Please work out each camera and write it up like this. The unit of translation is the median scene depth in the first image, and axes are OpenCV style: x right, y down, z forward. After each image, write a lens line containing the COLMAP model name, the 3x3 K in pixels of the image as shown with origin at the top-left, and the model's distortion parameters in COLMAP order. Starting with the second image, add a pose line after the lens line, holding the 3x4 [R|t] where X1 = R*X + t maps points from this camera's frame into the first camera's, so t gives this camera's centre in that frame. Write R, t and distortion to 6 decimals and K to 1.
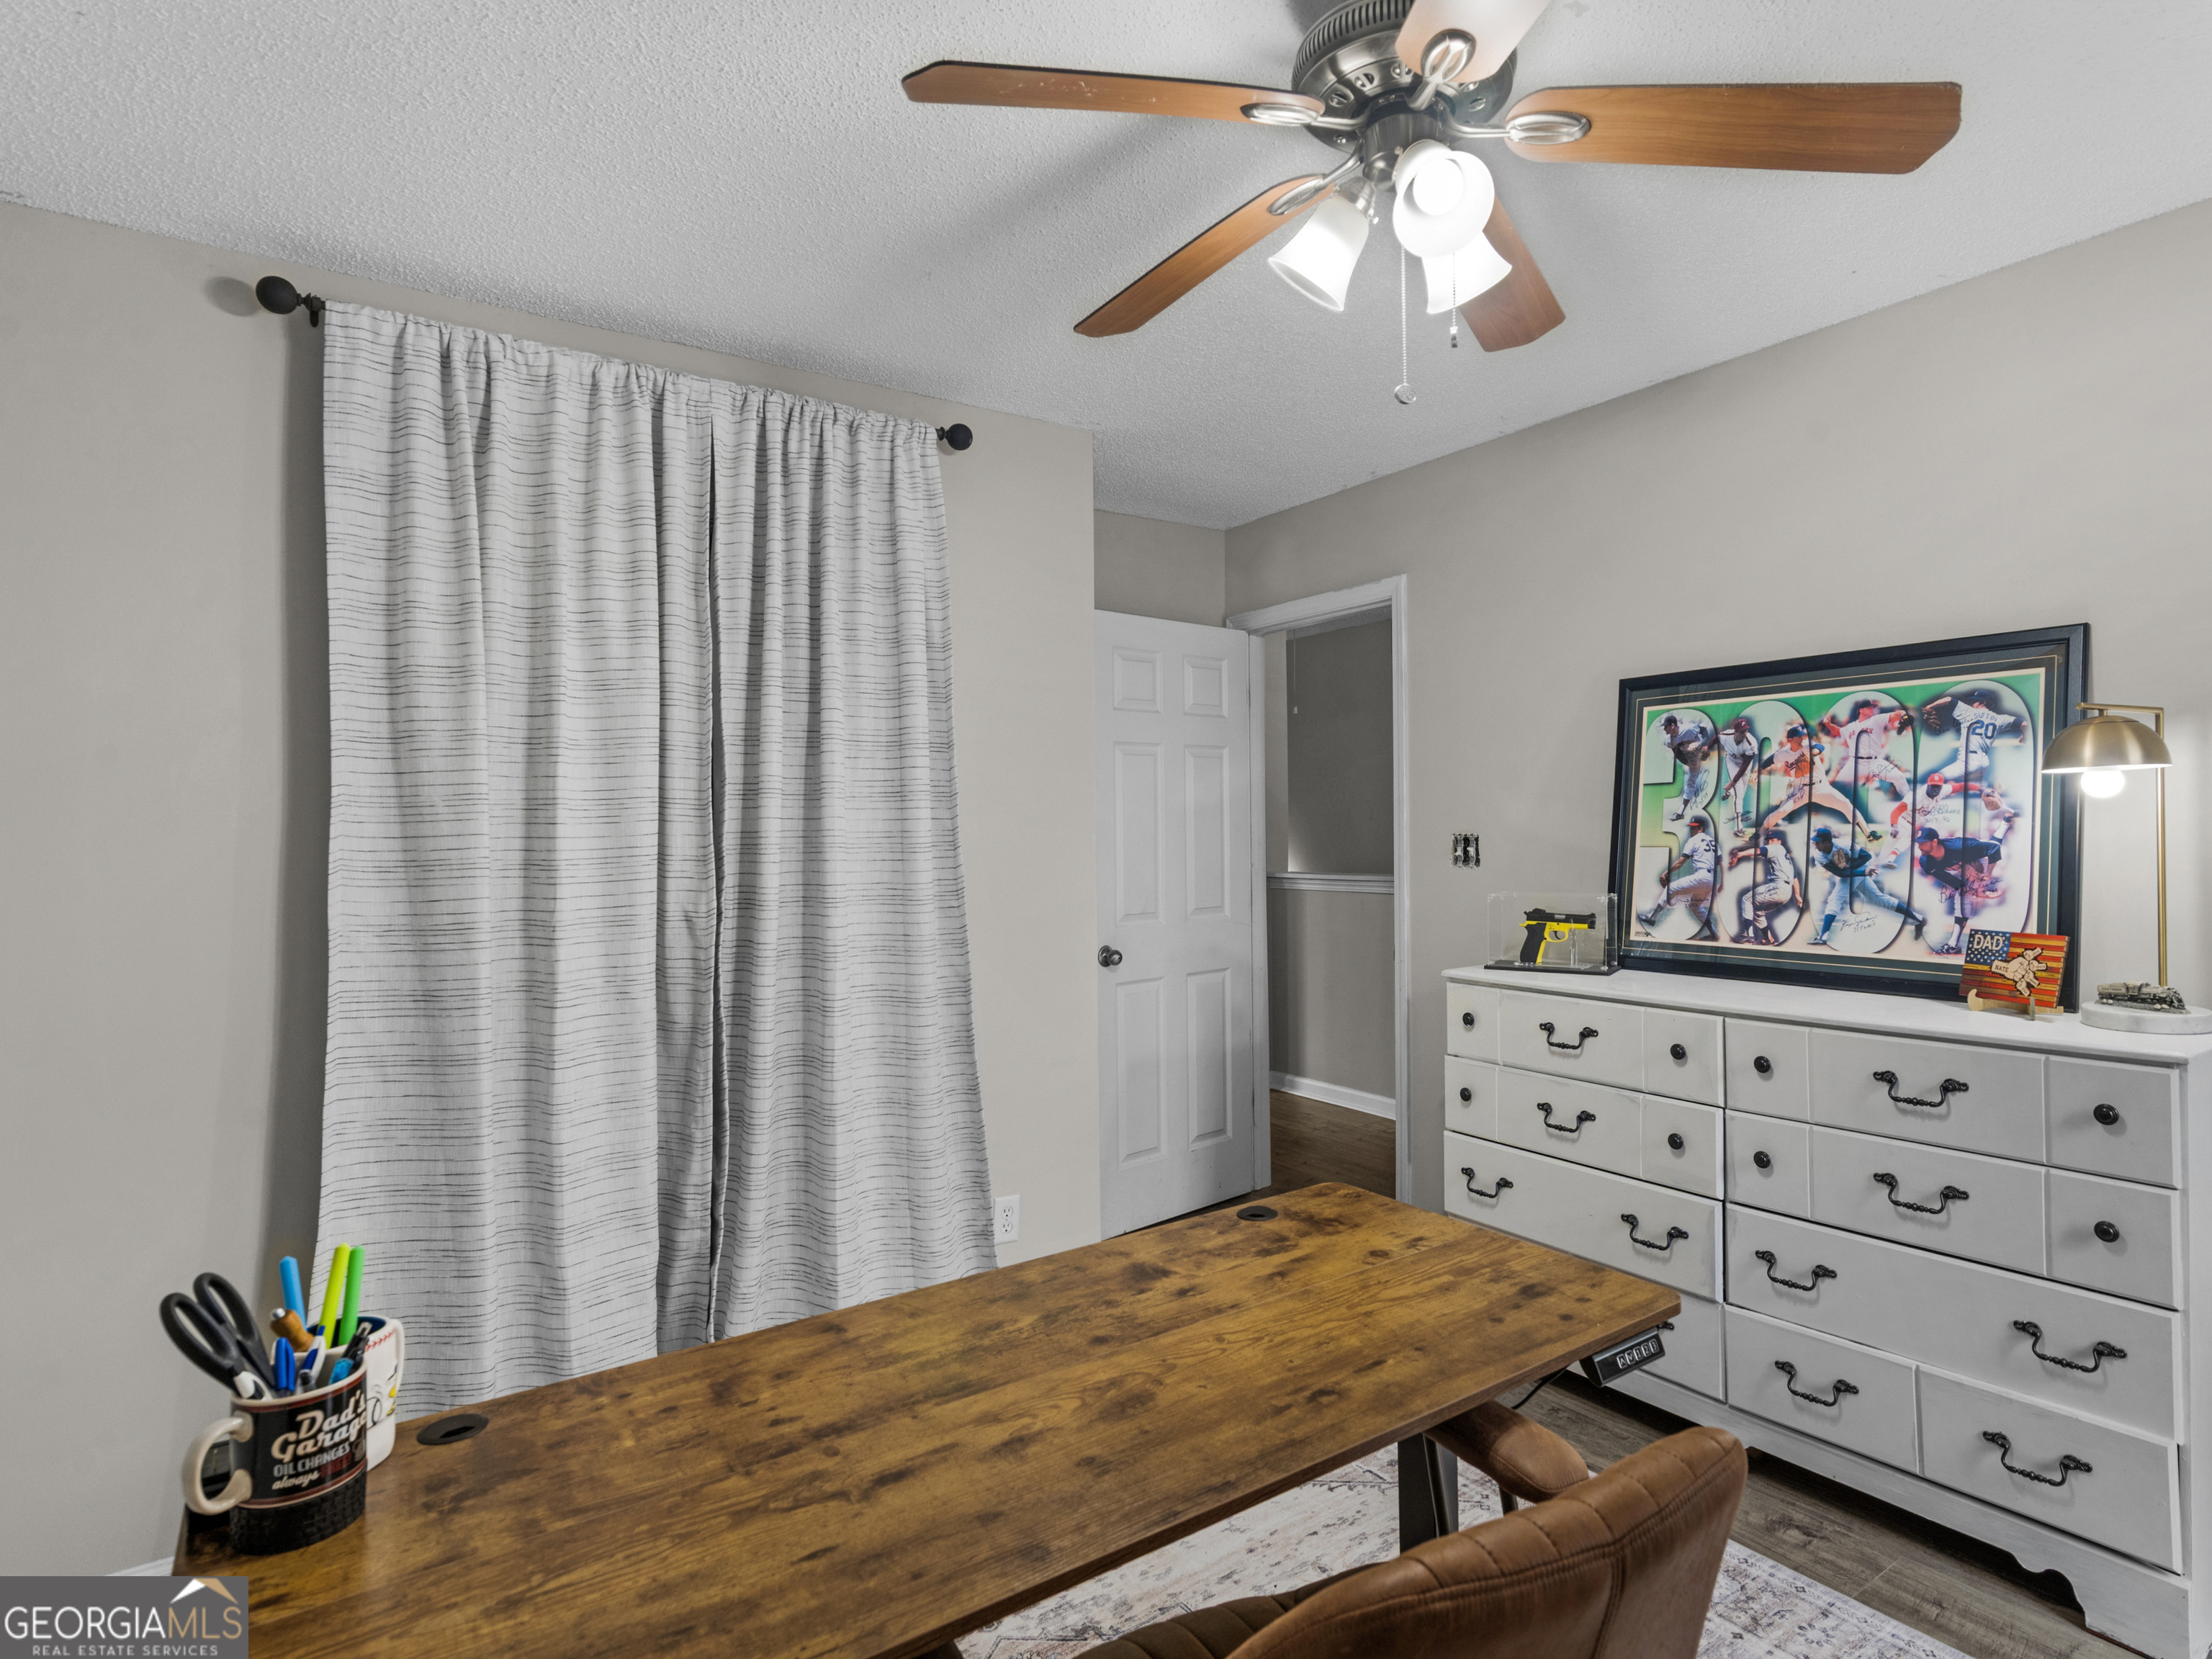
lens RADIAL K [[1145.3, 0, 1094.1], [0, 1145.3, 829.9], [0, 0, 1]] dist [0.001533, -0.002567]
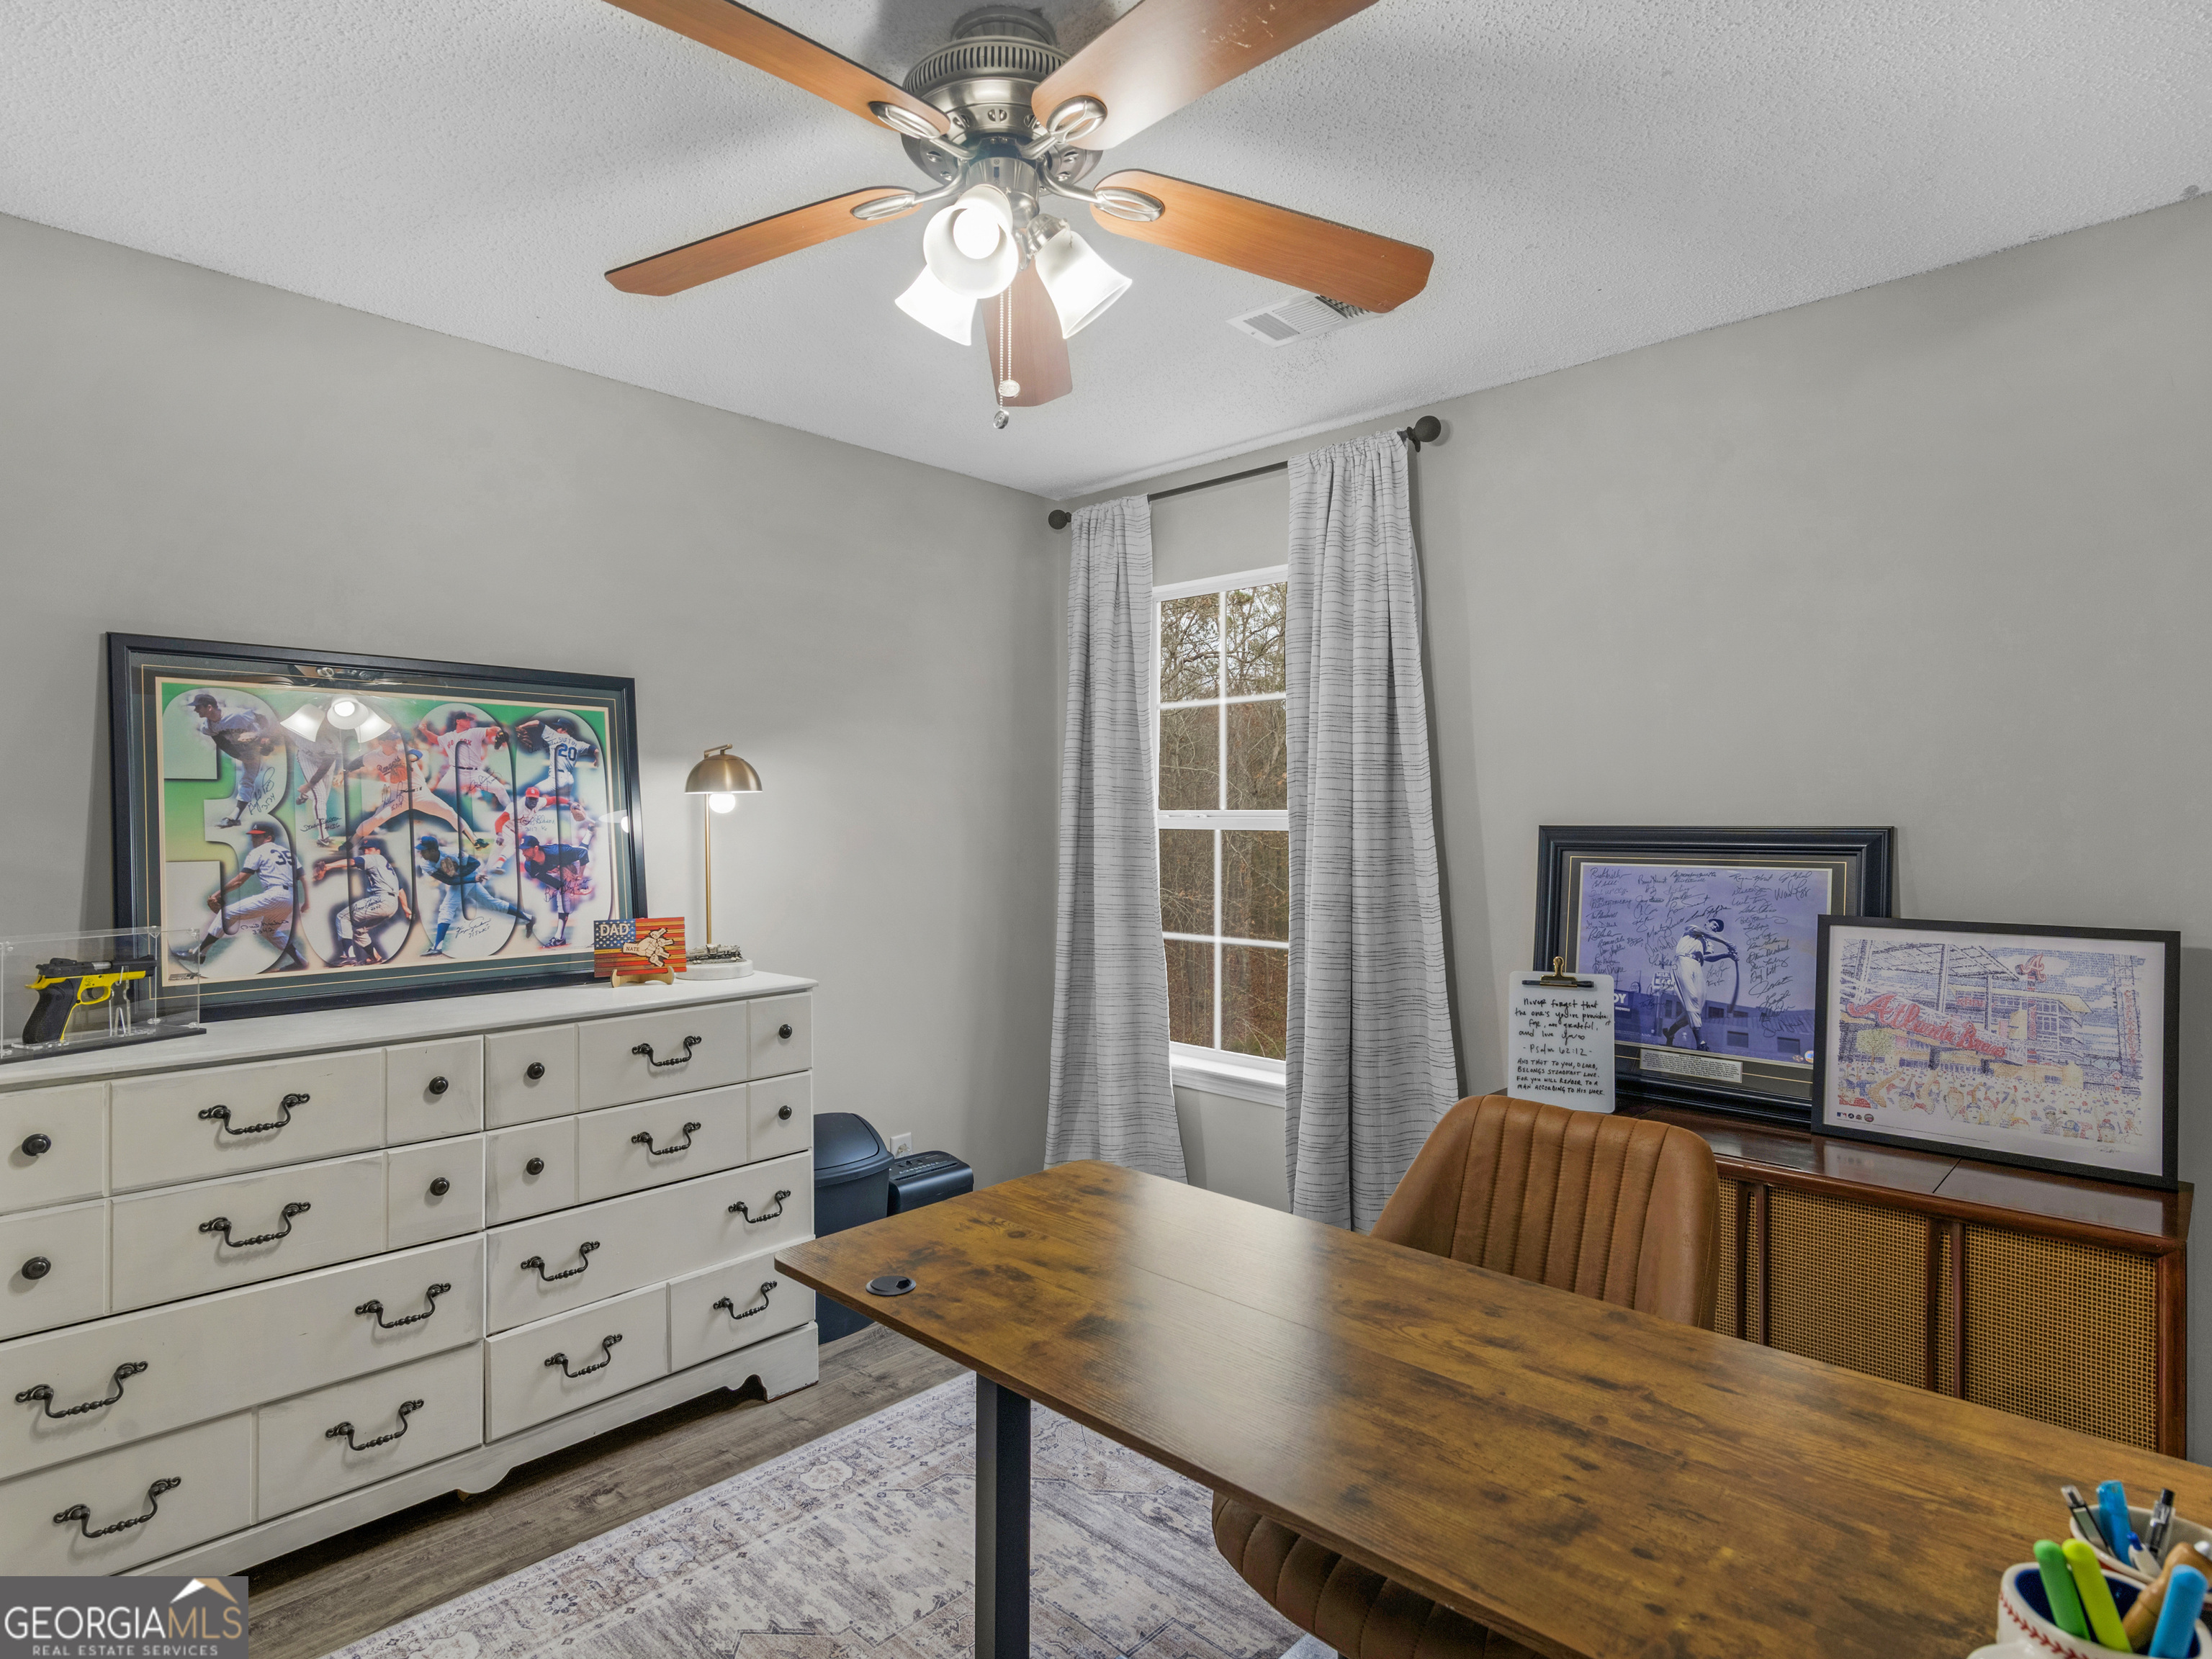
lens RADIAL K [[1145.3, 0, 1112.2], [0, 1145.3, 829.7], [0, 0, 1]] dist [0.001533, -0.002567]
pose [[-0.197106, 0.010340, 0.980328, -0.502466], [0.008060, 0.999928, -0.008926, 0.007133], [-0.980349, 0.006142, -0.197175, 0.706136]]
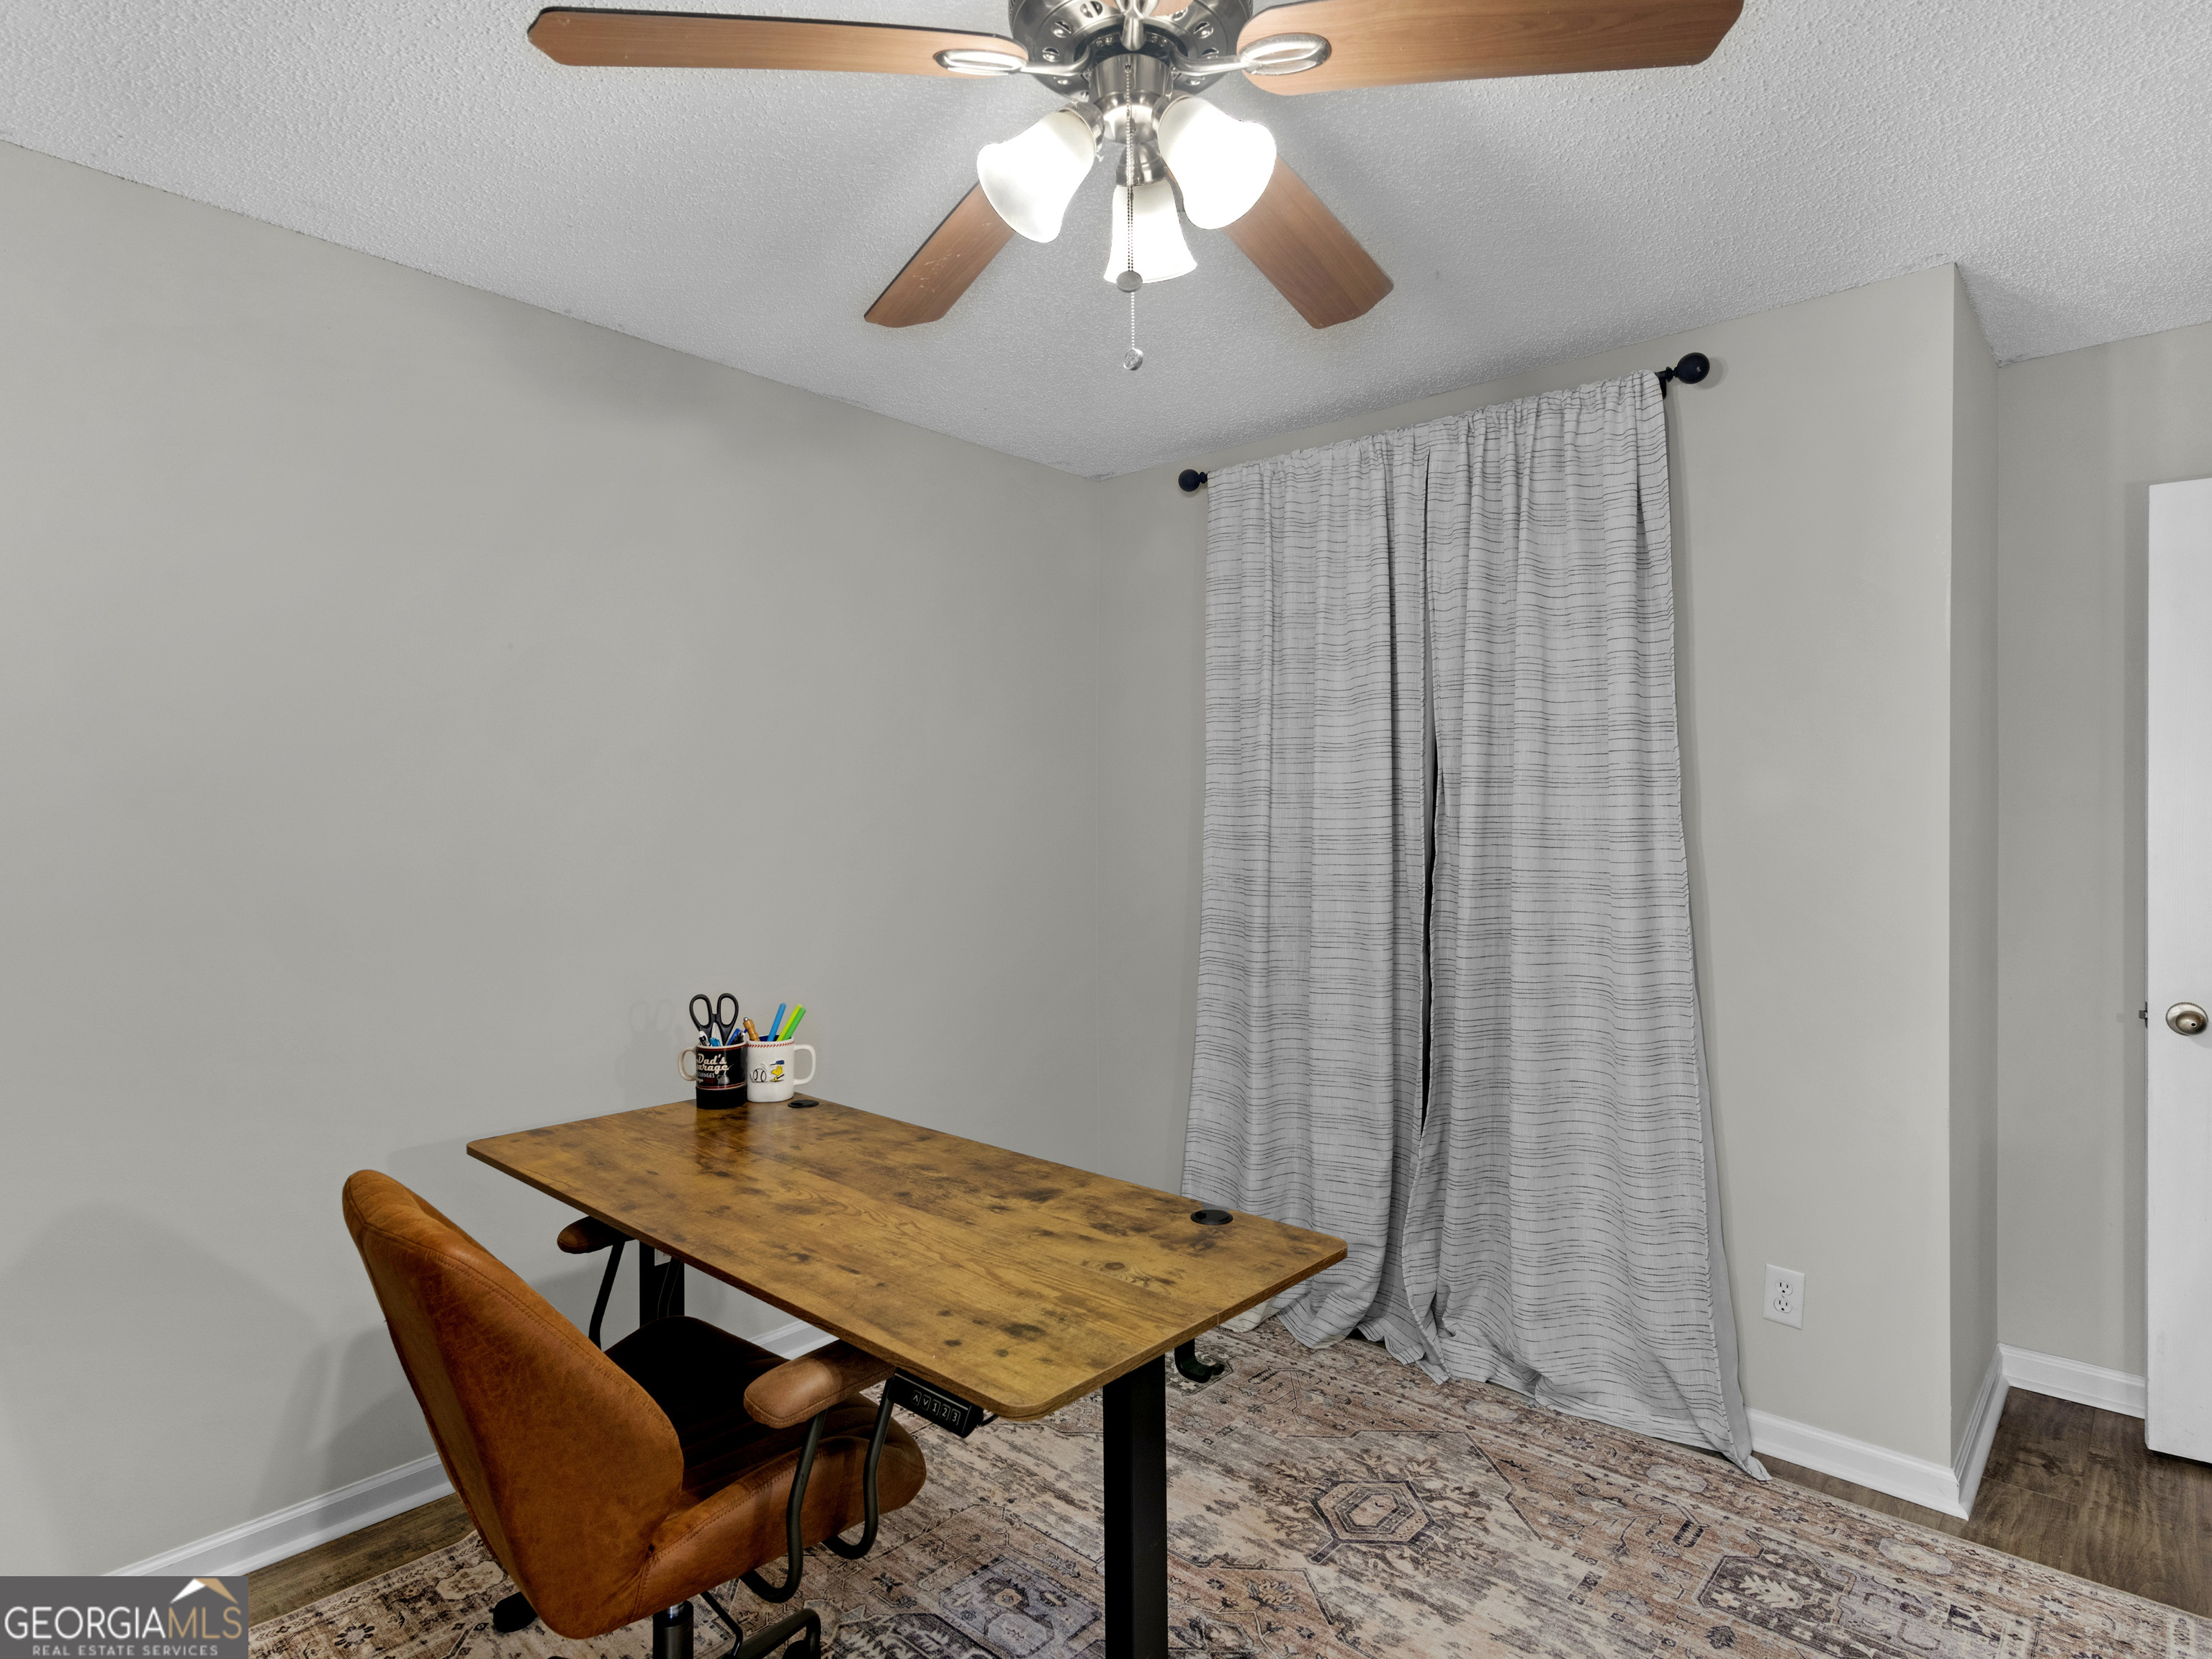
lens RADIAL K [[1145.3, 0, 1262.6], [0, 1145.3, 814.0], [0, 0, 1]] dist [0.001533, -0.002567]
pose [[0.325200, 0.017123, -0.945490, 0.760509], [-0.005941, 0.999853, 0.016064, -0.019737], [0.945626, 0.000393, 0.325254, 0.506203]]
